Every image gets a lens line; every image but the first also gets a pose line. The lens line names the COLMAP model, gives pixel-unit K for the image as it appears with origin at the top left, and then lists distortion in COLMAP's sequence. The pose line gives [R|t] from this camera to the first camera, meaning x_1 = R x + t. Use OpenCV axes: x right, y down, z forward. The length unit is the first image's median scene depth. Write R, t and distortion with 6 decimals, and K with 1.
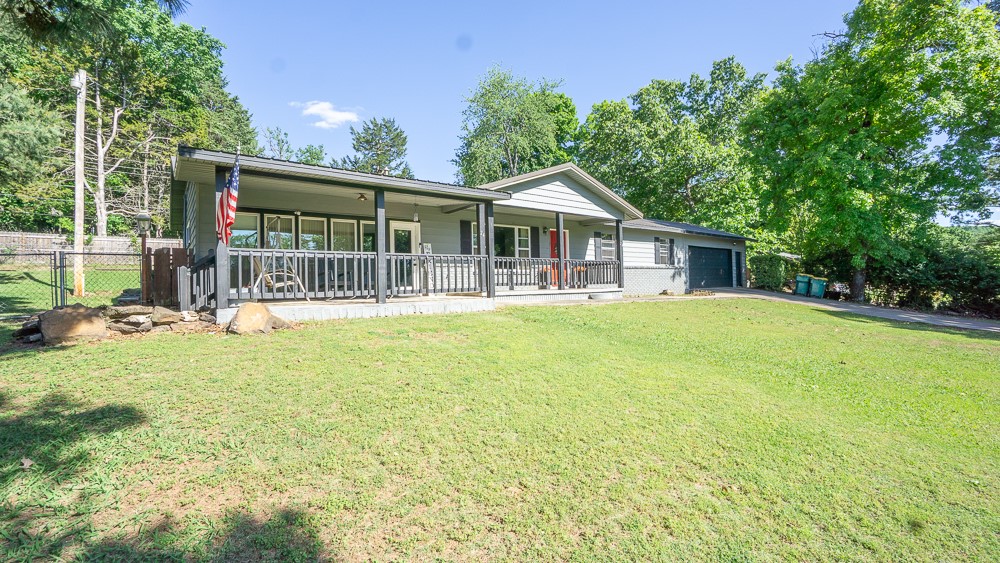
lens RADIAL K [[439.9, 0, 497.5], [0, 439.9, 275.8], [0, 0, 1]] dist [-0.059699, 0.021783]
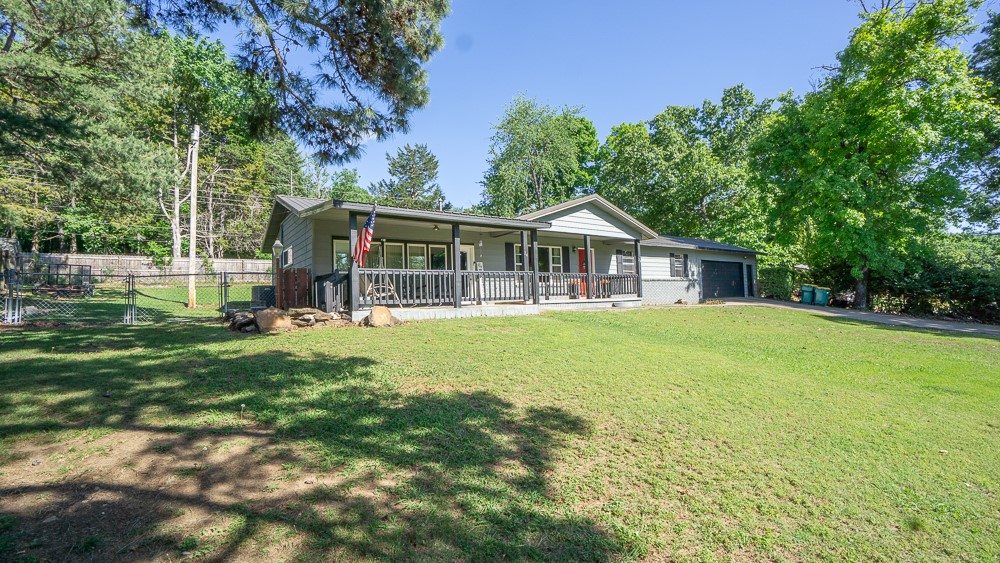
lens RADIAL K [[439.9, 0, 497.5], [0, 439.9, 275.8], [0, 0, 1]] dist [-0.059699, 0.021783]
pose [[0.998816, -0.010894, -0.047423, -0.031374], [0.009290, 0.999382, -0.033915, 0.004339], [0.047763, 0.033434, 0.998299, -0.138250]]
